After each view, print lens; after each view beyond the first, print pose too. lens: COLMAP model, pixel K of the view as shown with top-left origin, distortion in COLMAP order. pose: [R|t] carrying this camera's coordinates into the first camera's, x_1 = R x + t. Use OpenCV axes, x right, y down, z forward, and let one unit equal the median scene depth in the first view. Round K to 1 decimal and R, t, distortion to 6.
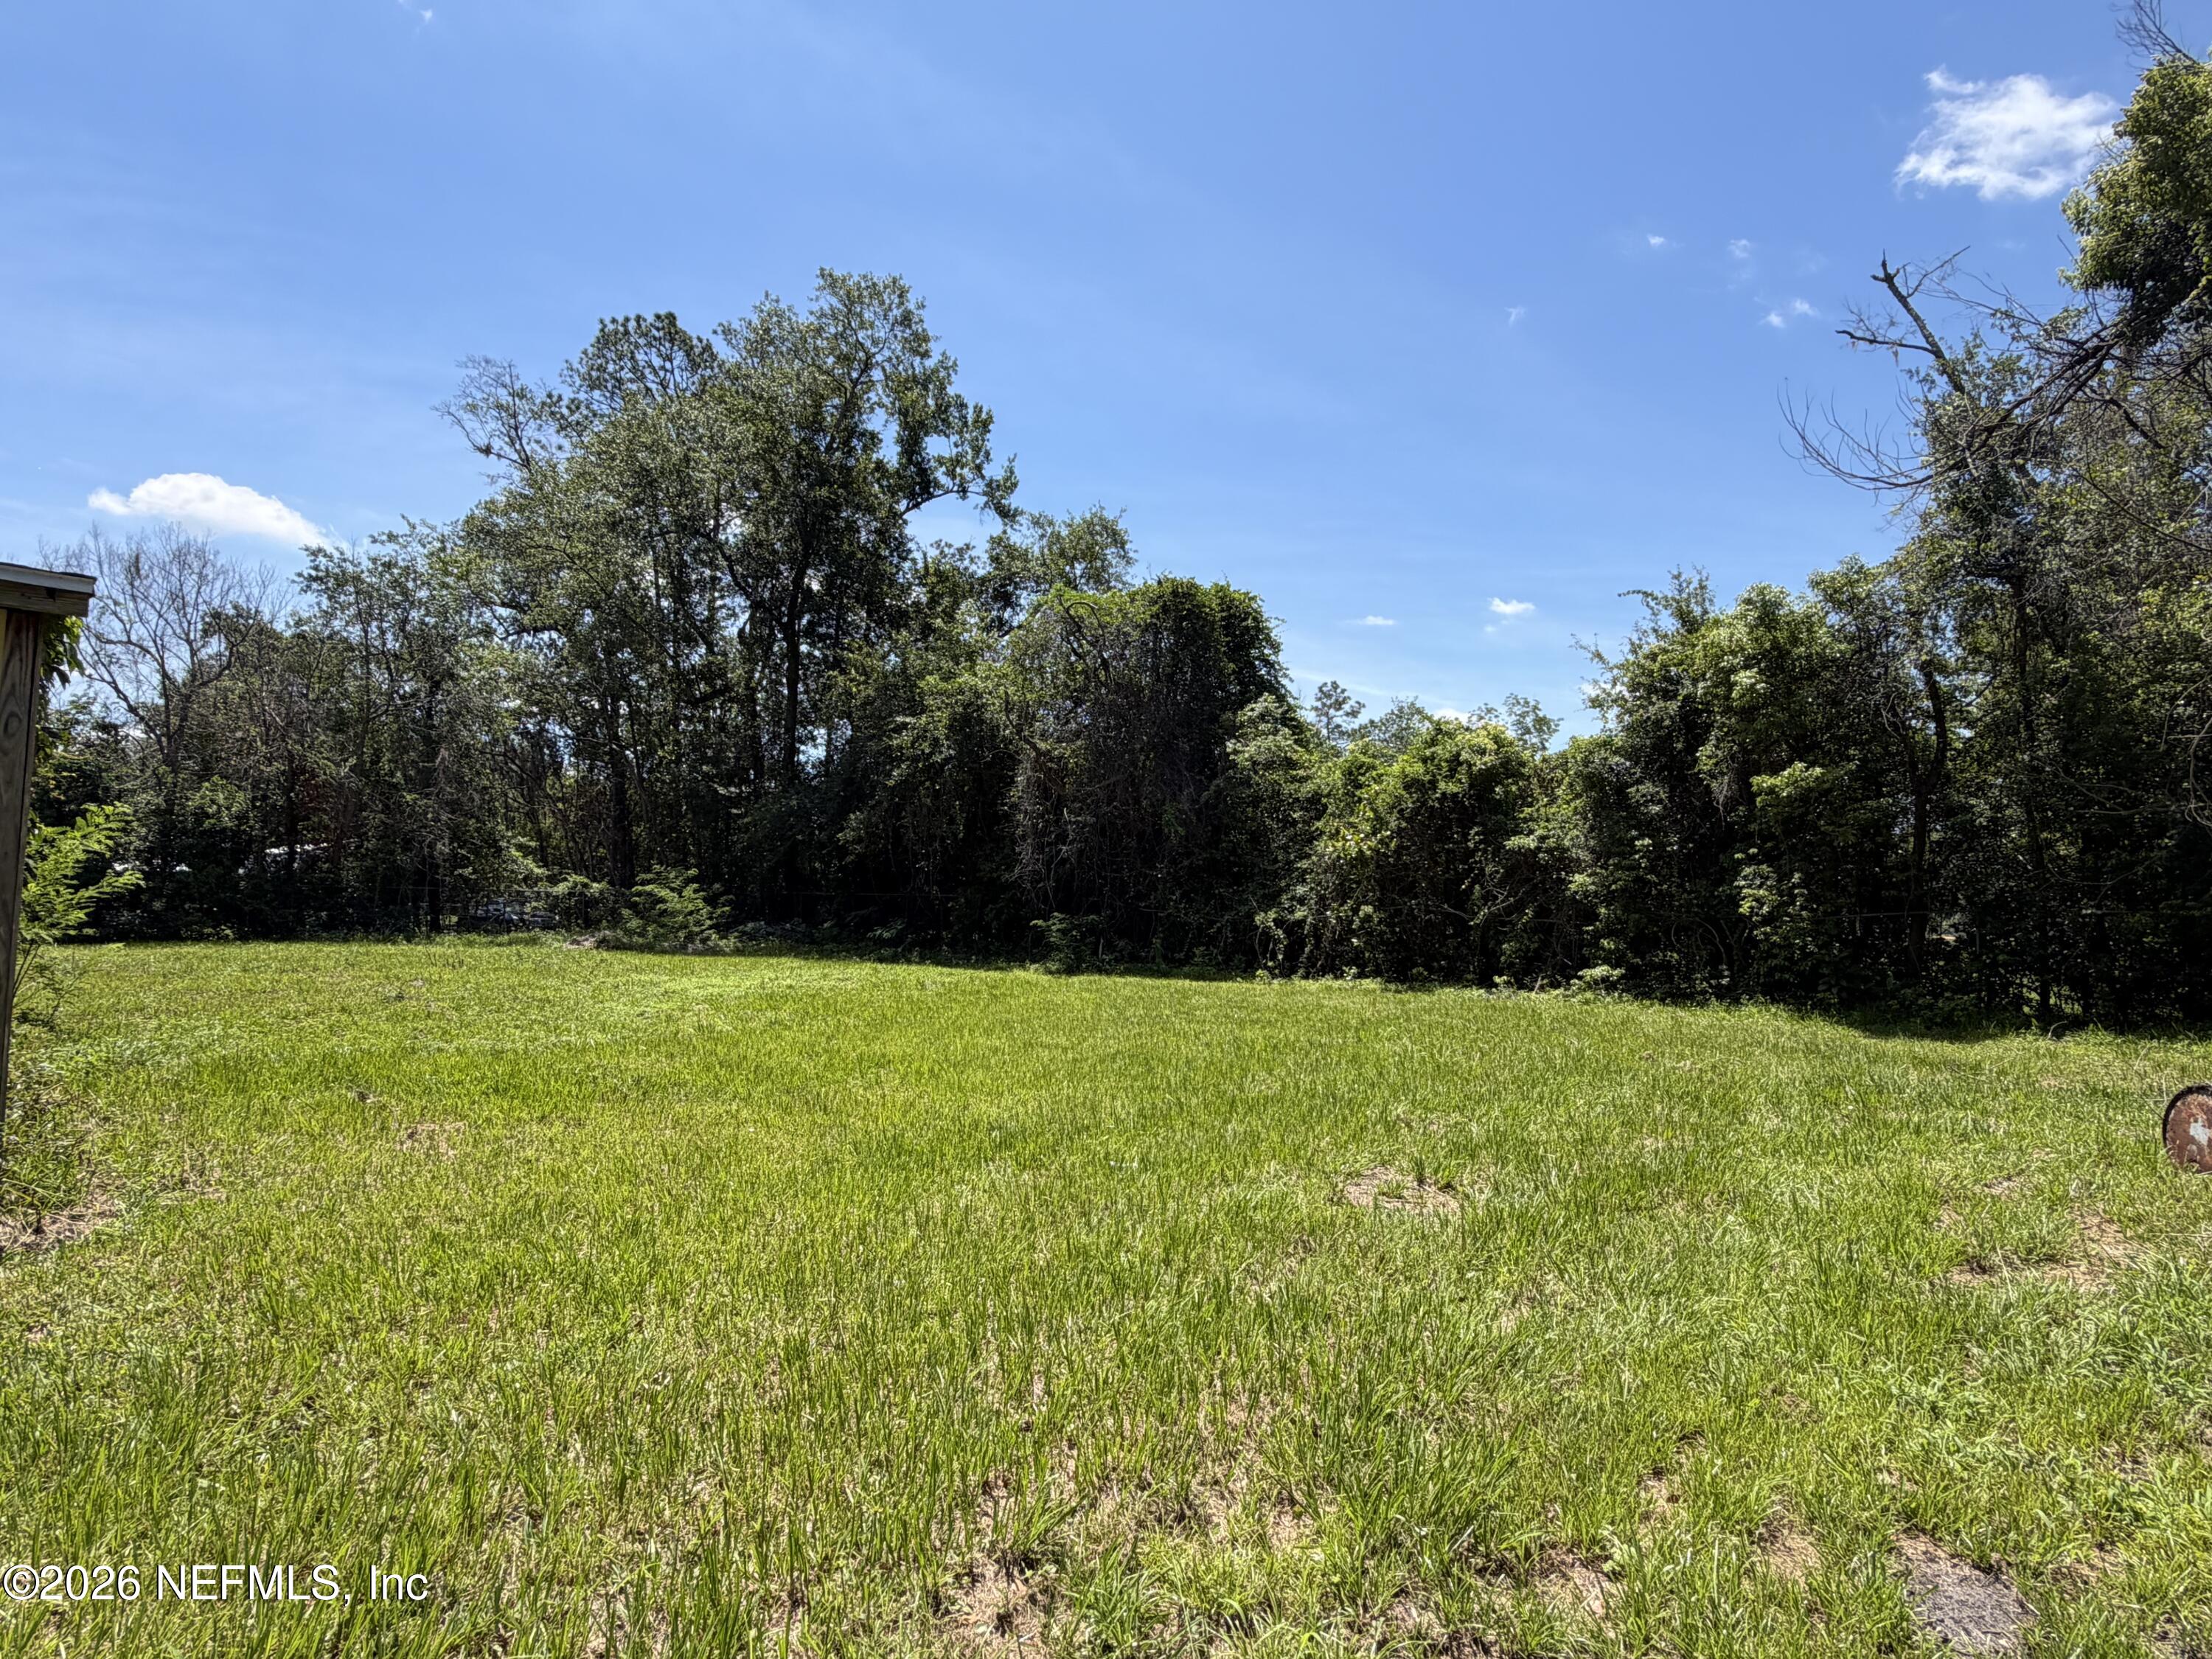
lens RADIAL K [[1198.7, 0, 1106.0], [0, 1198.7, 829.5], [0, 0, 1]] dist [-0.000638, -0.000148]
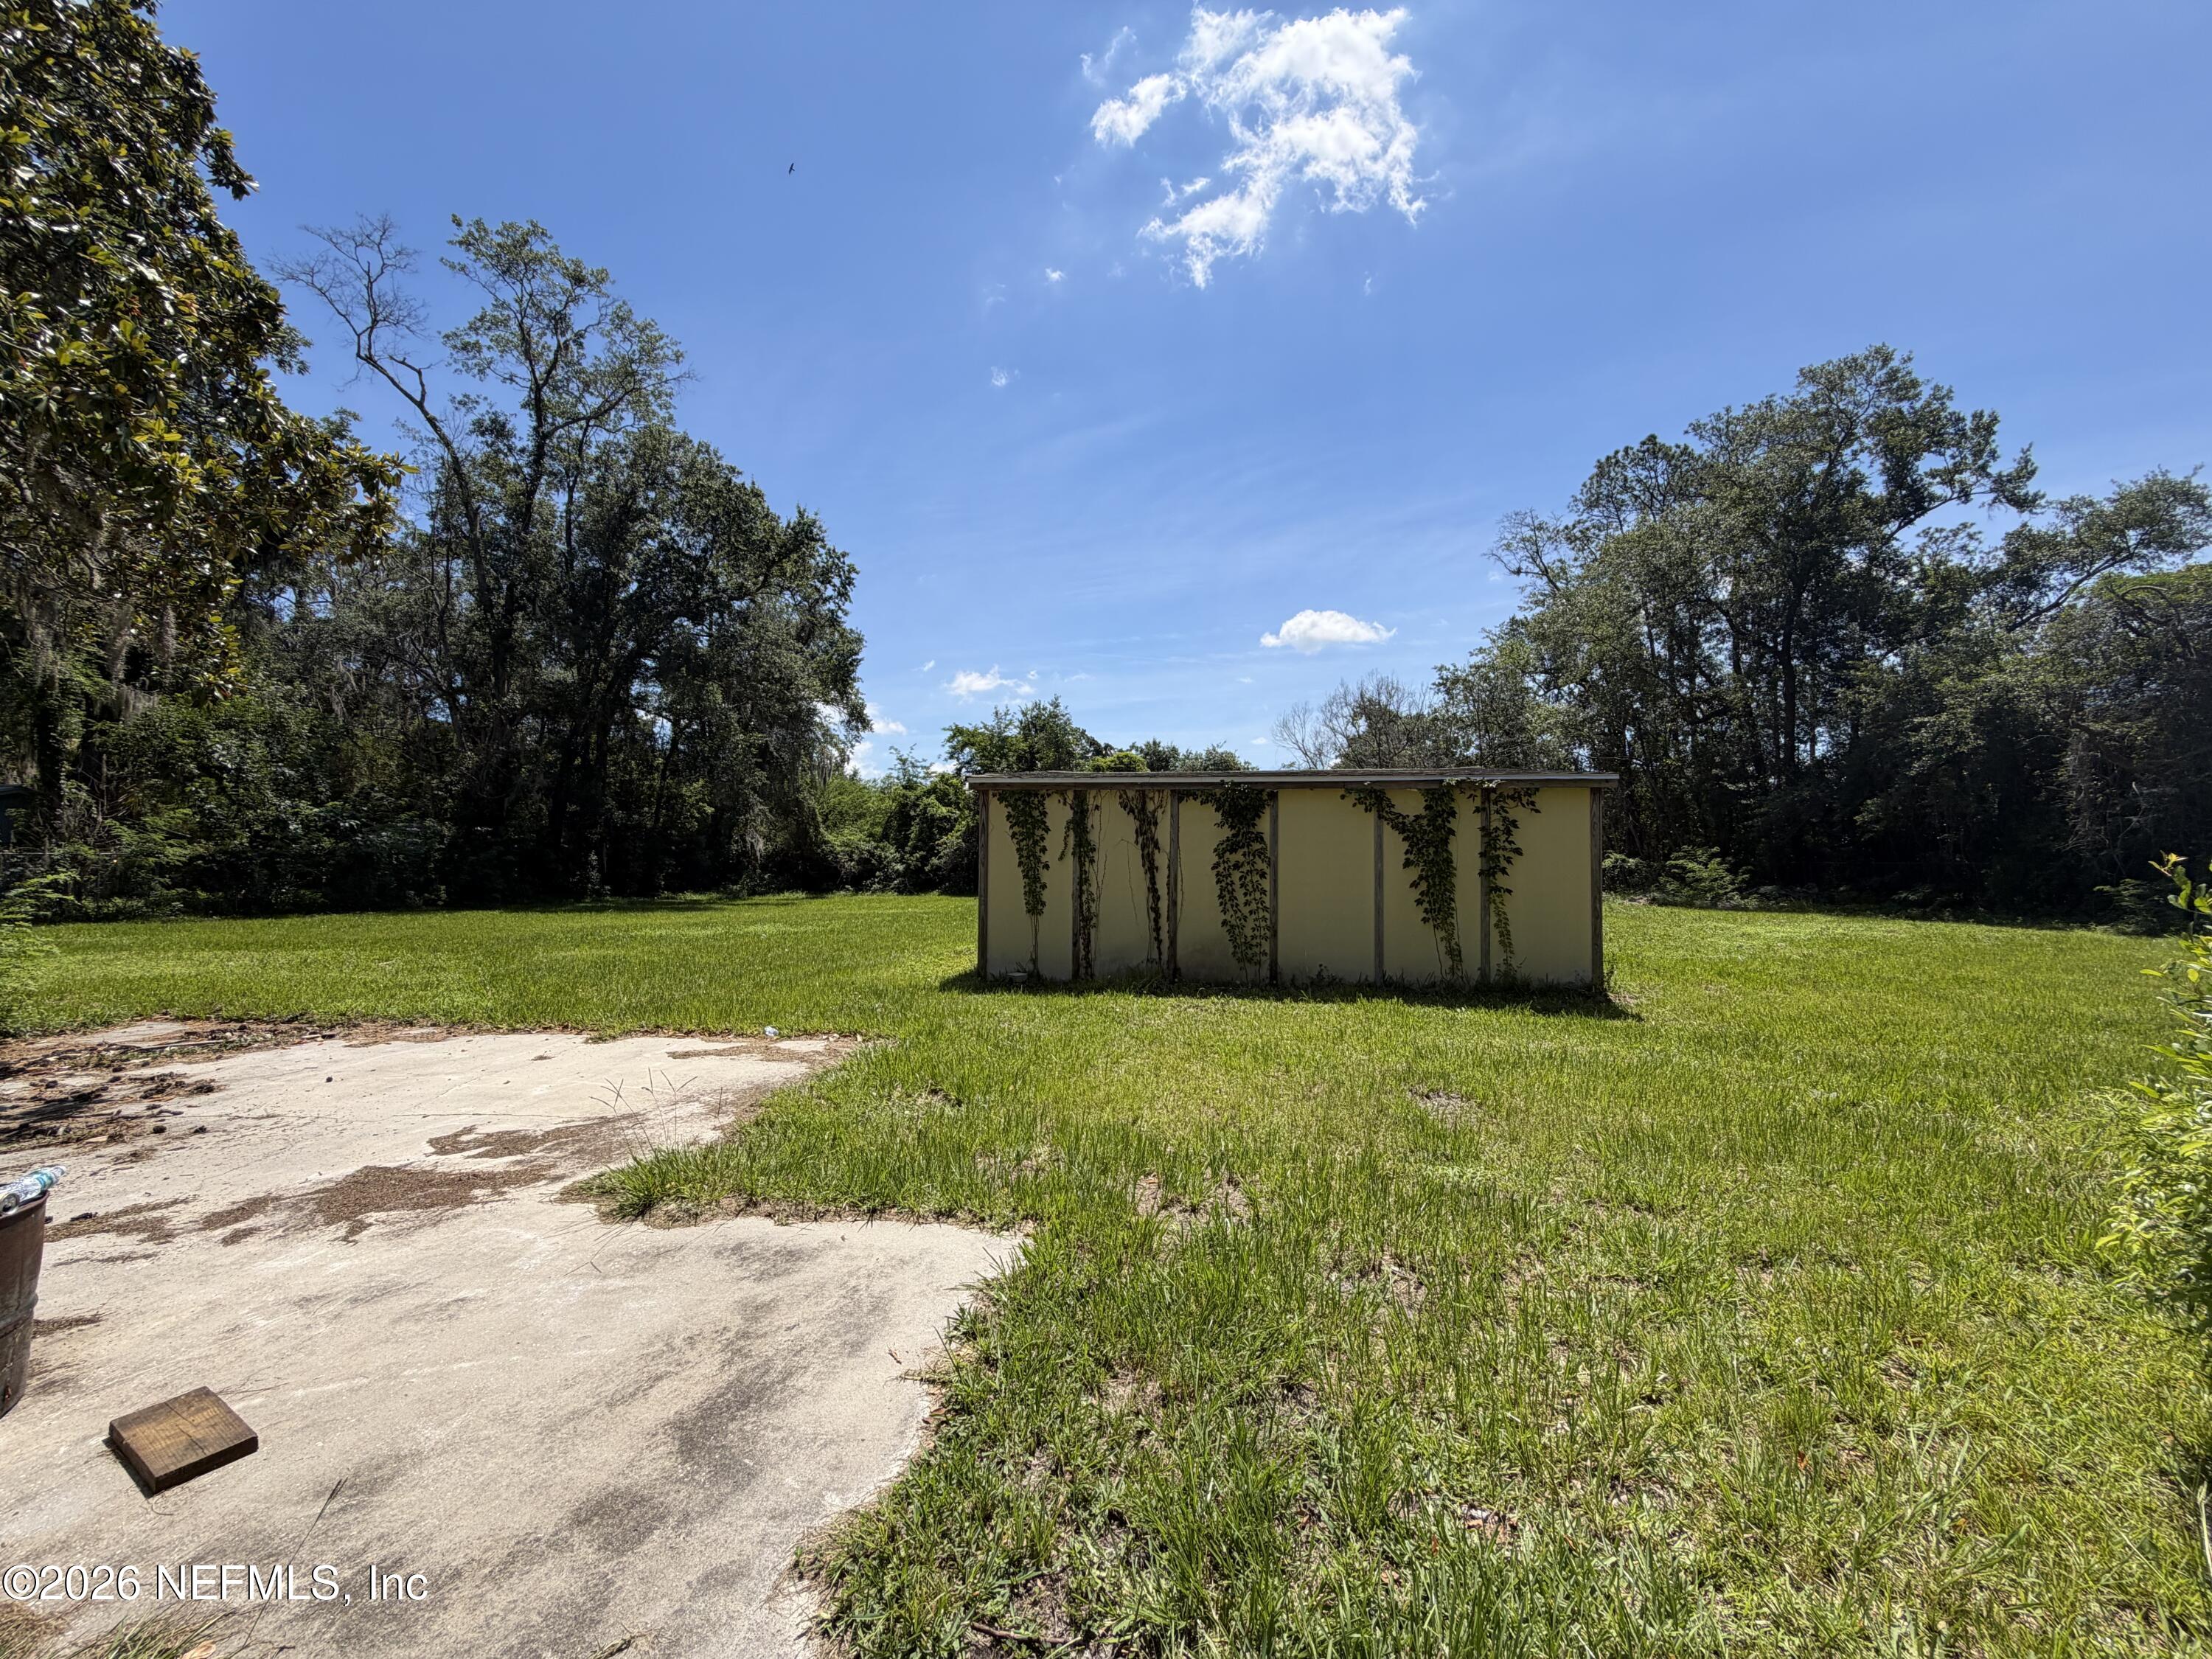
lens RADIAL K [[879.7, 0, 1101.8], [0, 879.7, 829.2], [0, 0, 1]] dist [0.000866, 0.000132]
pose [[0.624613, -0.049580, -0.779359, 0.001190], [0.061637, 0.997999, -0.014090, -0.015132], [0.778498, -0.039236, 0.626419, -0.155159]]
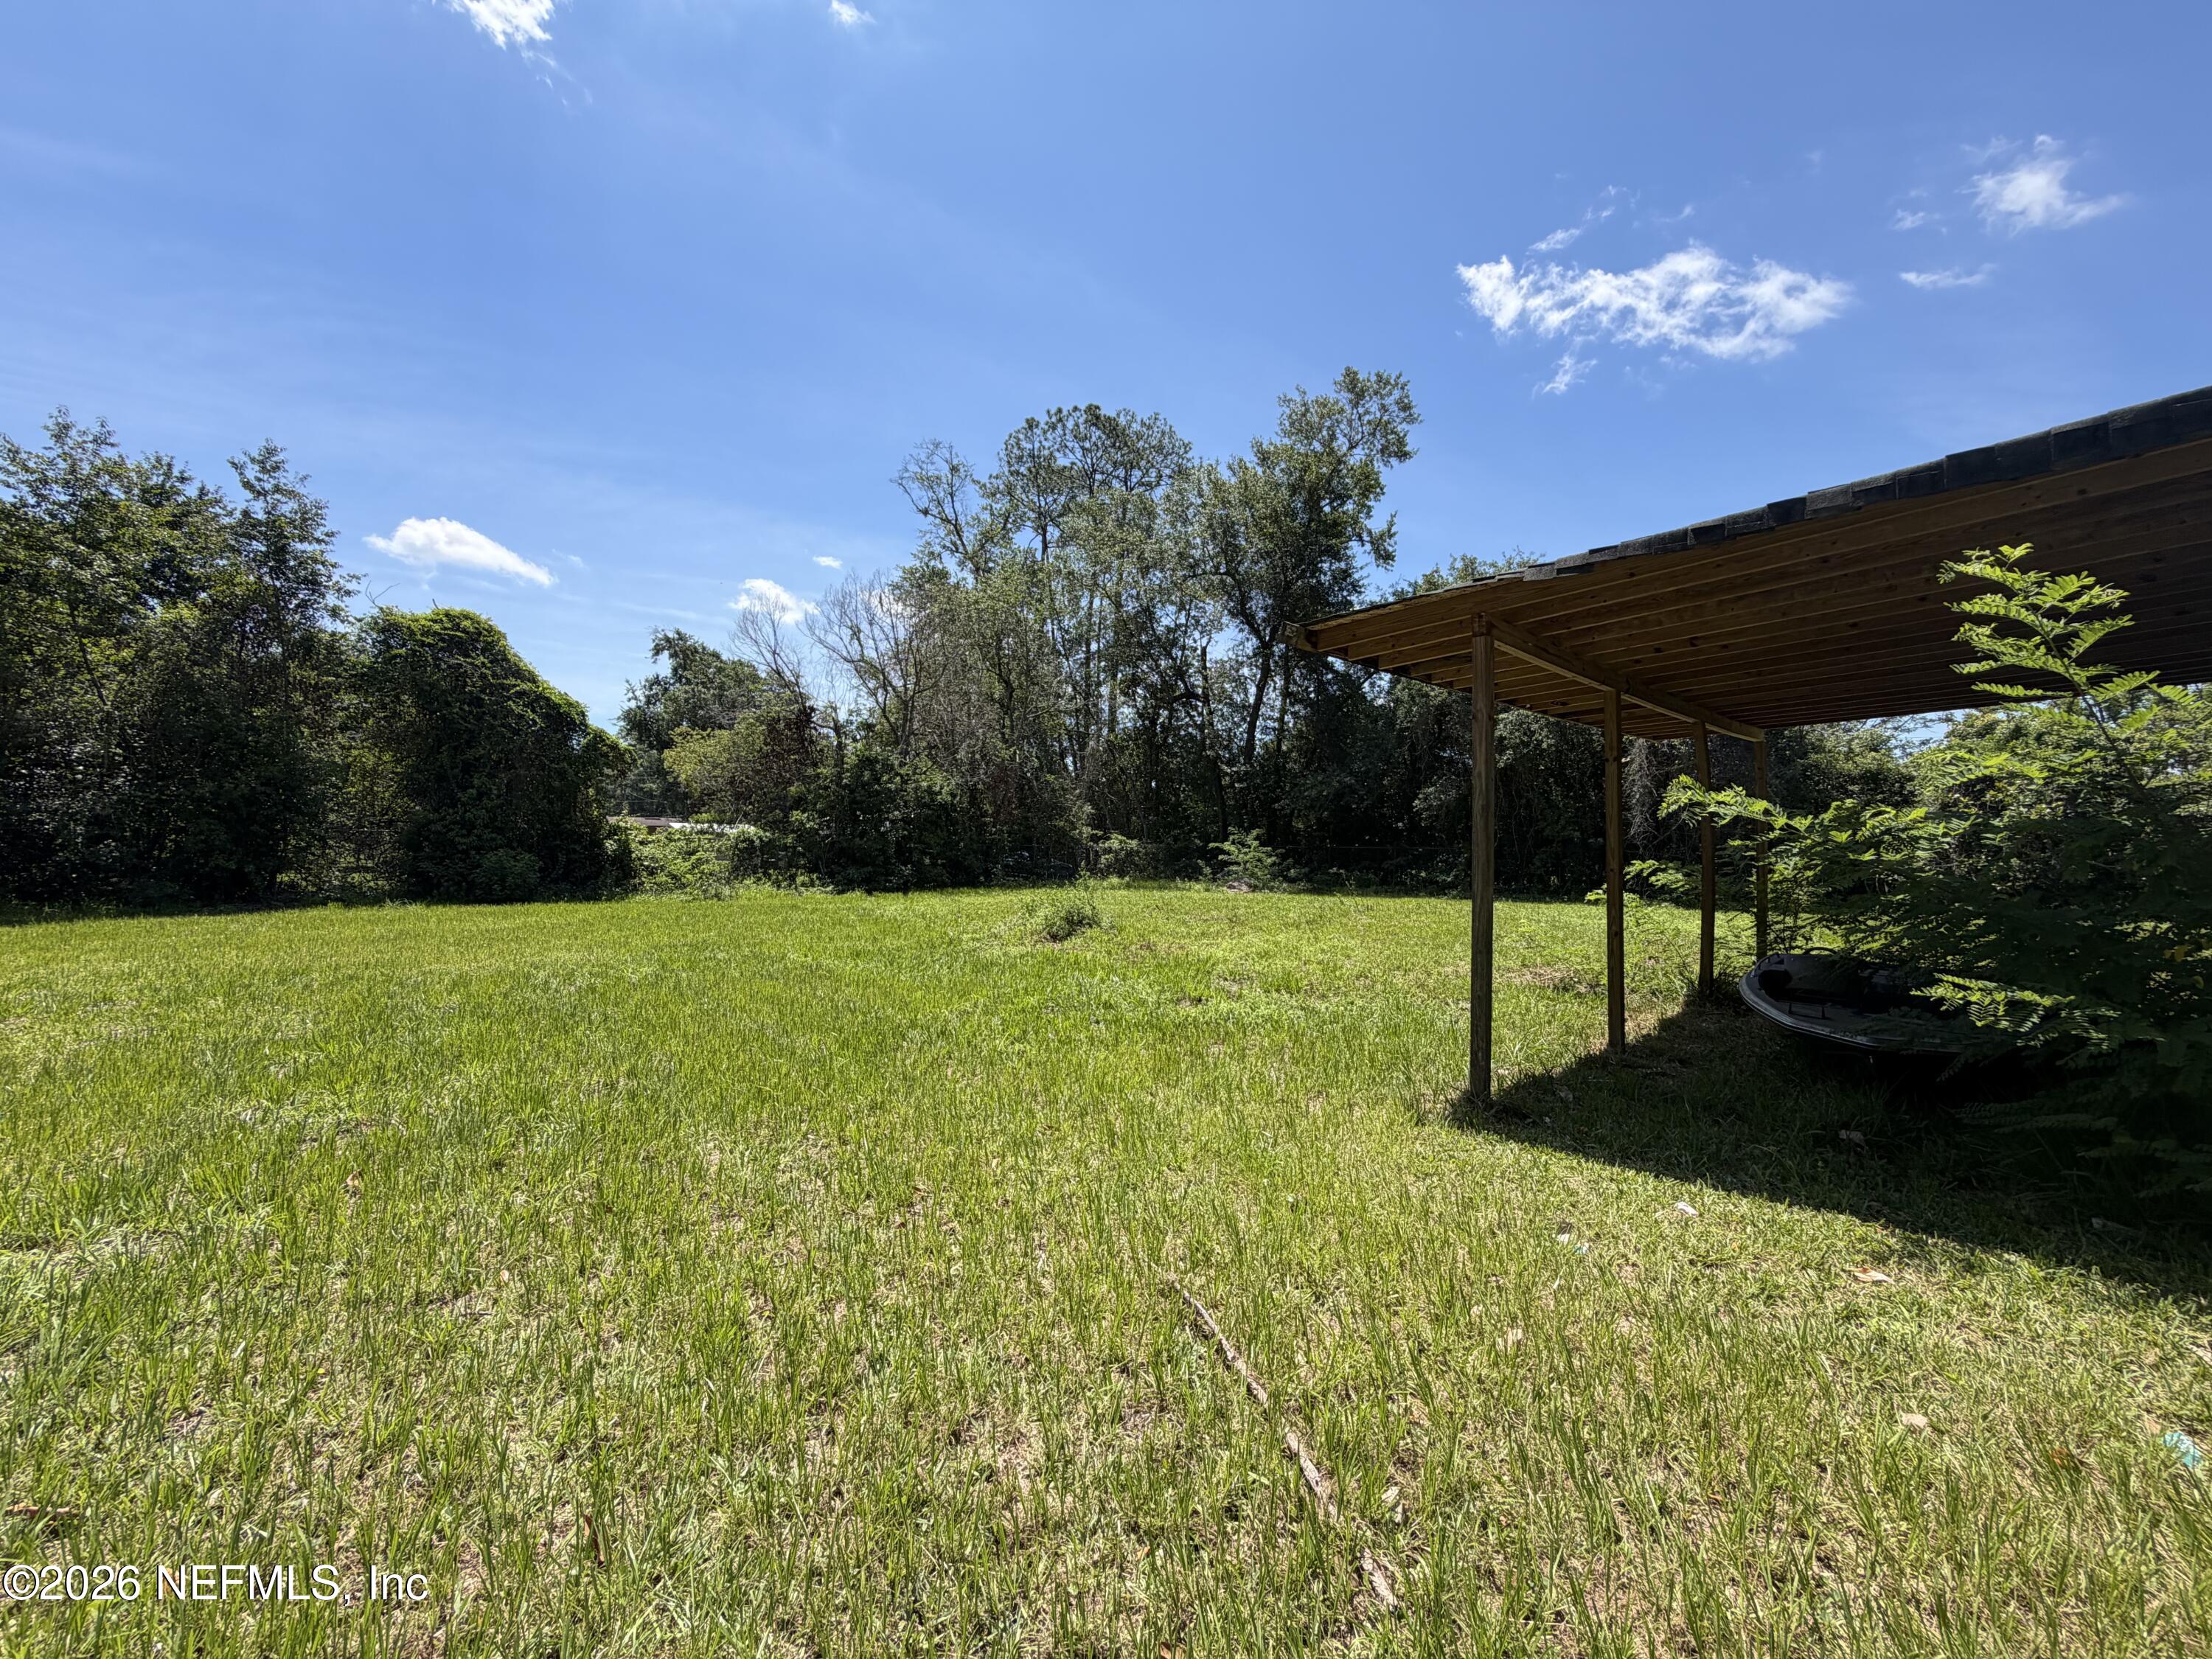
lens RADIAL K [[877.7, 0, 1100.5], [0, 877.7, 829.9], [0, 0, 1]] dist [-0.001185, -0.000082]
pose [[0.999961, -0.007673, -0.004393, -0.454443], [0.007858, 0.999003, 0.043940, -0.009882], [0.004052, -0.043973, 0.999024, 0.024689]]
